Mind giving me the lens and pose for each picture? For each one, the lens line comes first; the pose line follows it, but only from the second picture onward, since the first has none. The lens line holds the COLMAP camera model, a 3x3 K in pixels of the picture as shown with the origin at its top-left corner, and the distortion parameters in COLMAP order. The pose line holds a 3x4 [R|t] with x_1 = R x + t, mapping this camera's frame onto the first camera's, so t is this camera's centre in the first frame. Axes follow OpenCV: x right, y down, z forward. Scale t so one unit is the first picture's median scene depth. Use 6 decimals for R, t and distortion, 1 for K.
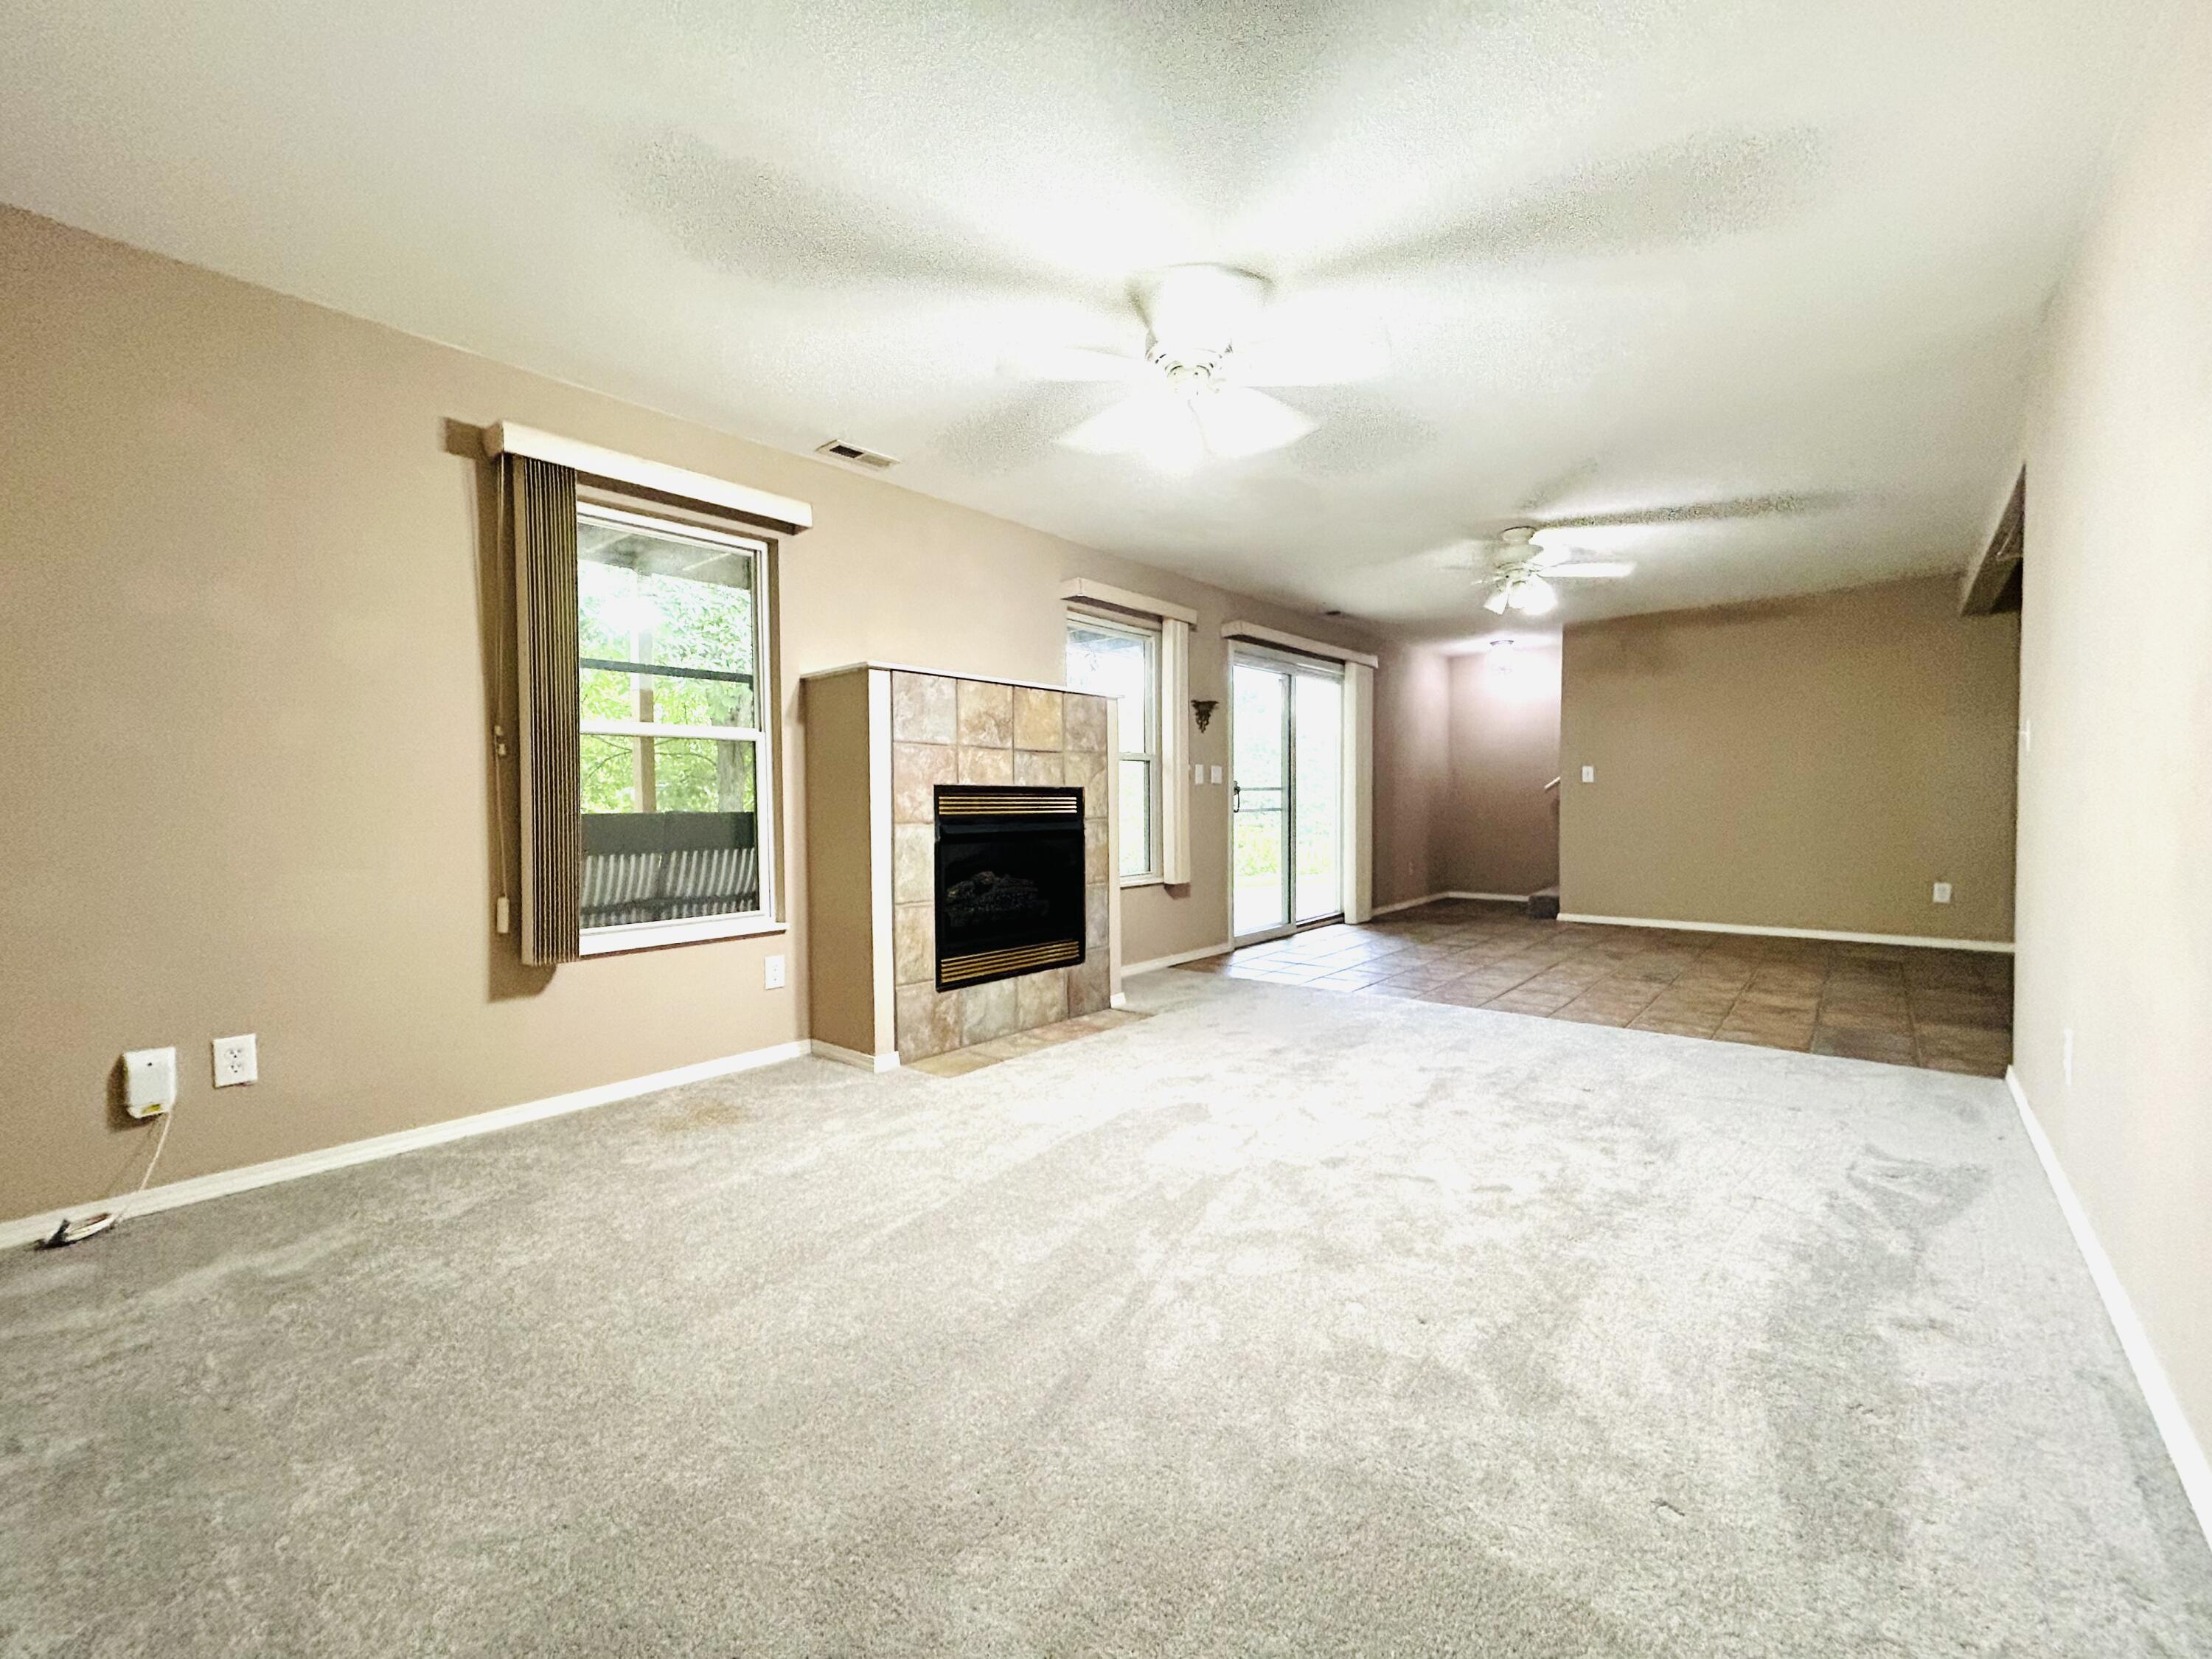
lens RADIAL K [[891.2, 0, 1152.7], [0, 891.2, 839.9], [0, 0, 1]] dist [-0.000145, 0.000668]
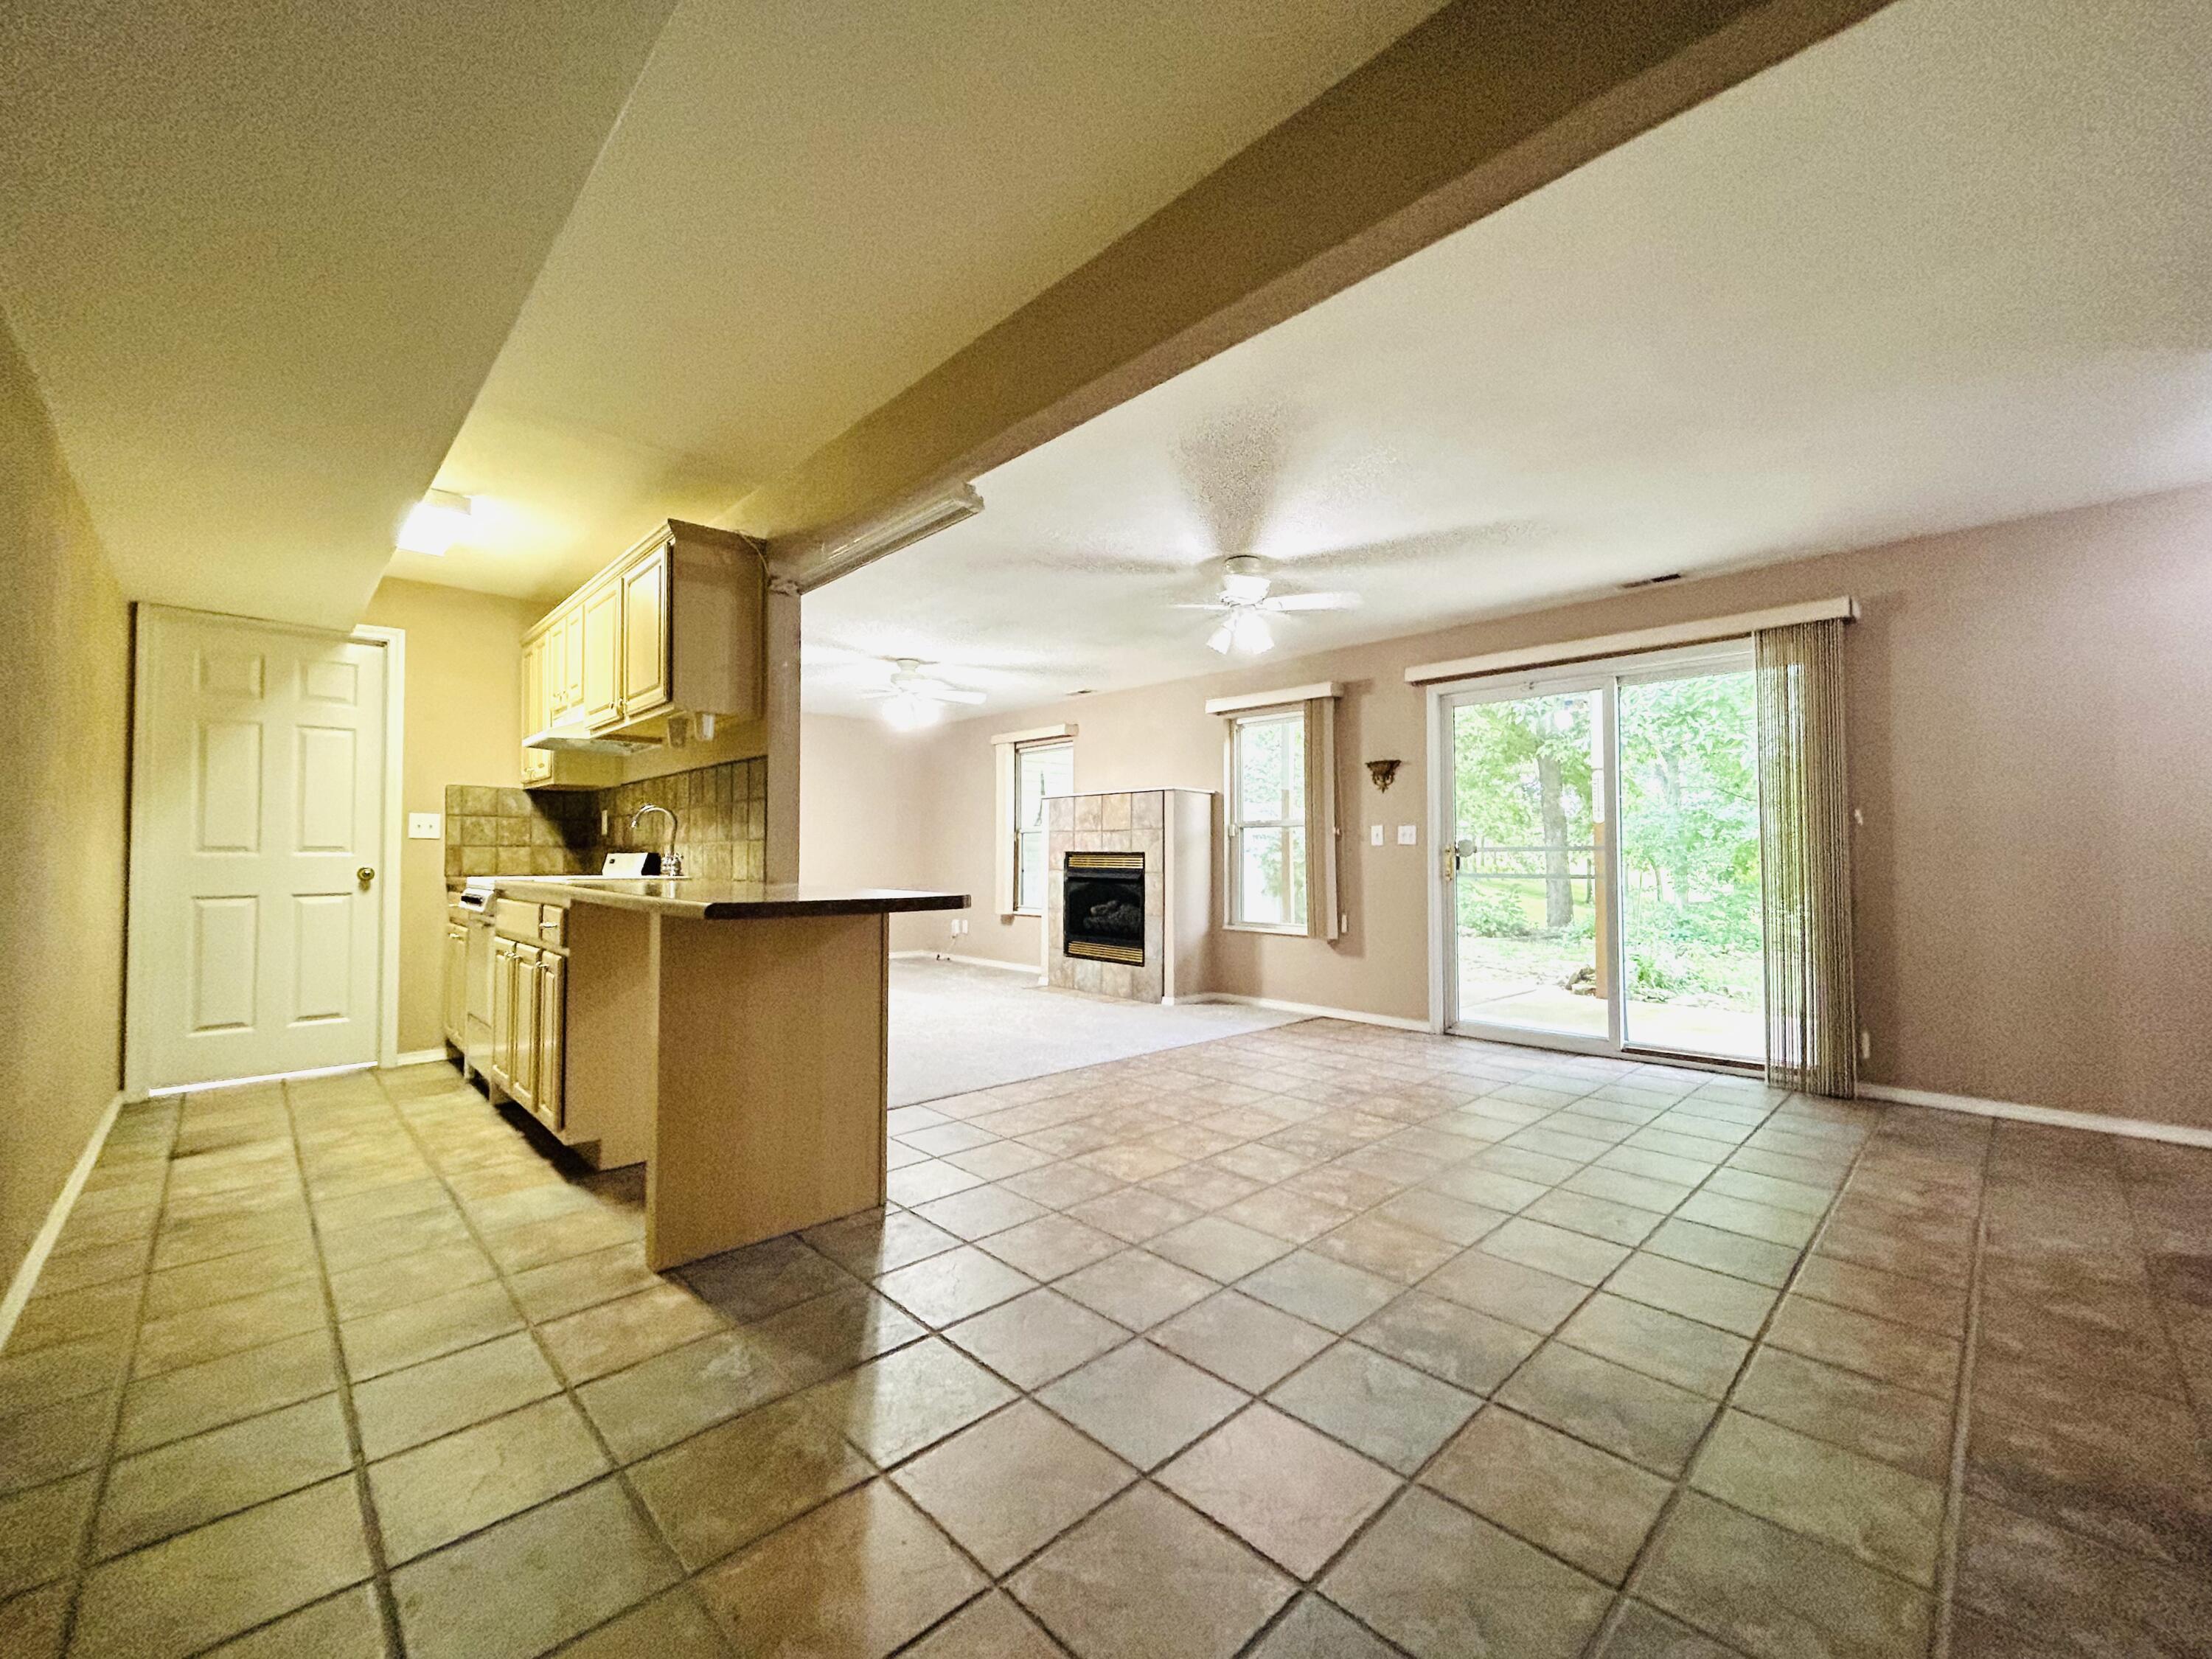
lens RADIAL K [[891.2, 0, 1107.2], [0, 891.2, 829.6], [0, 0, 1]] dist [-0.000145, 0.000668]
pose [[-0.111355, -0.015922, -0.993653, 1.533142], [-0.041256, 0.999084, -0.011385, -0.081299], [0.992924, 0.039726, -0.111910, 1.162521]]
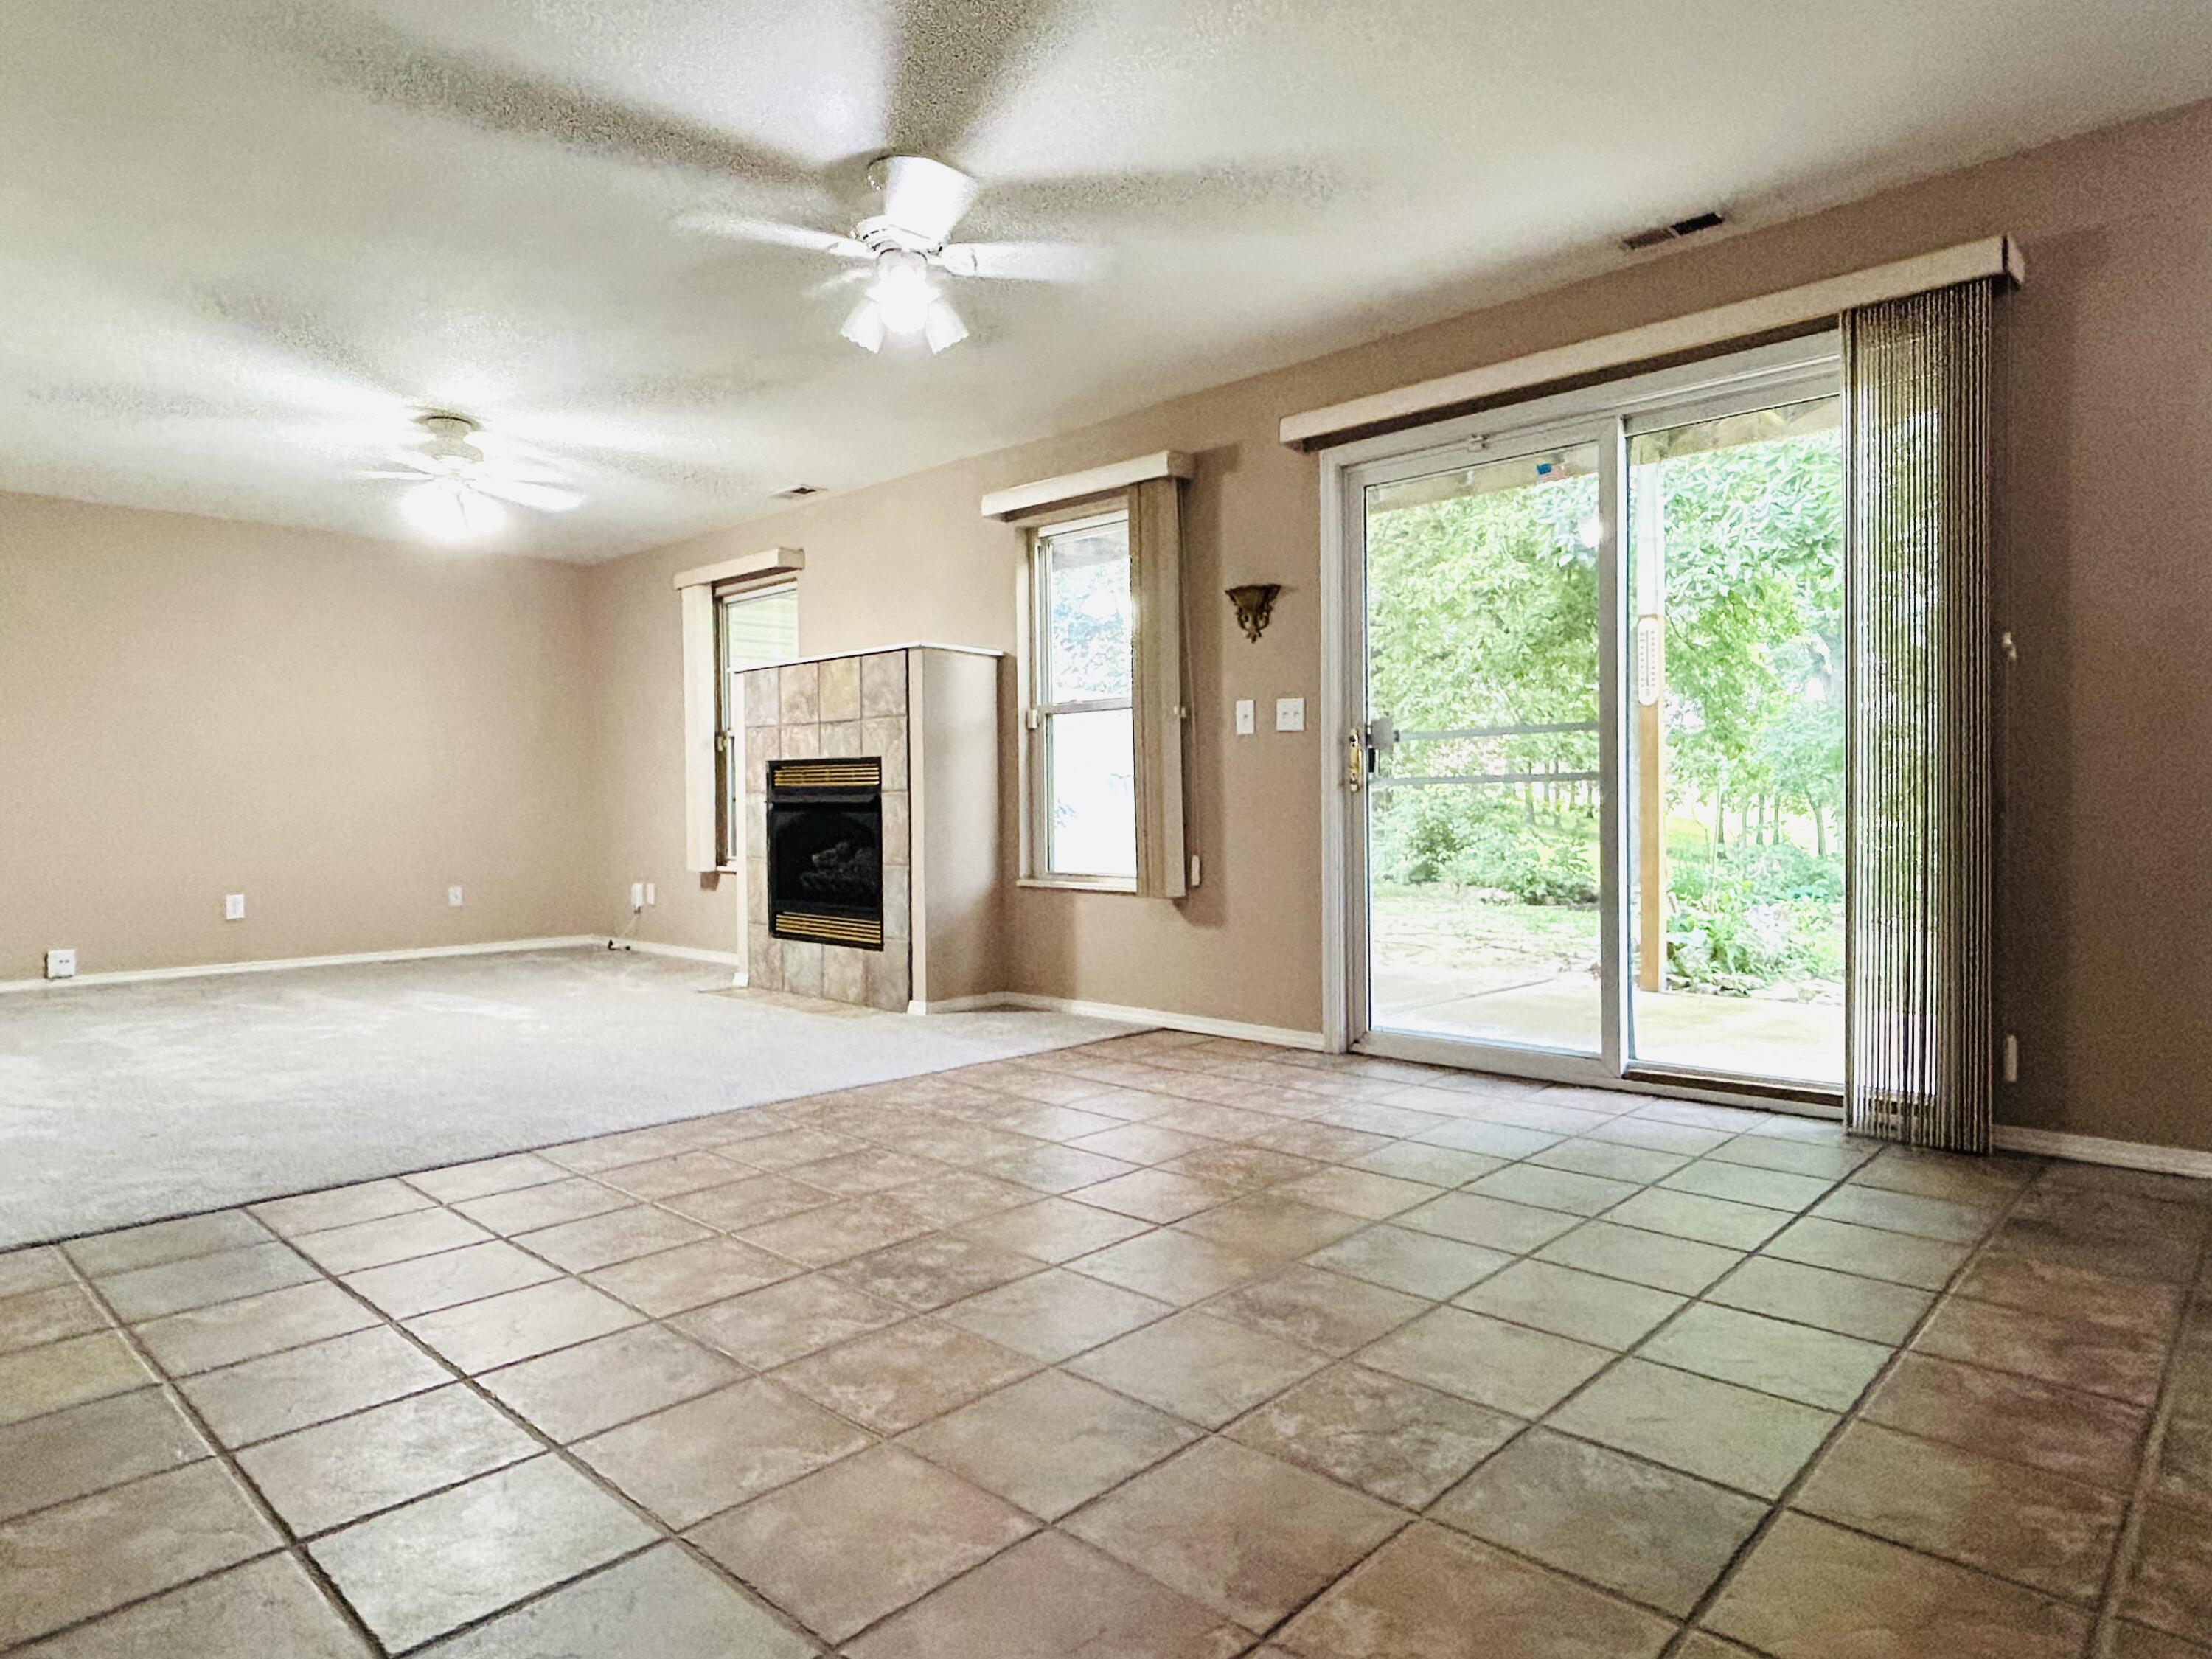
lens RADIAL K [[1297.5, 0, 1123.6], [0, 1297.5, 826.8], [0, 0, 1]] dist [0.002595, 0.000238]
pose [[-0.061517, 0.030095, -0.997652, 1.280931], [-0.031549, 0.998987, 0.032081, -0.039293], [0.997607, 0.033448, -0.060505, 1.394527]]
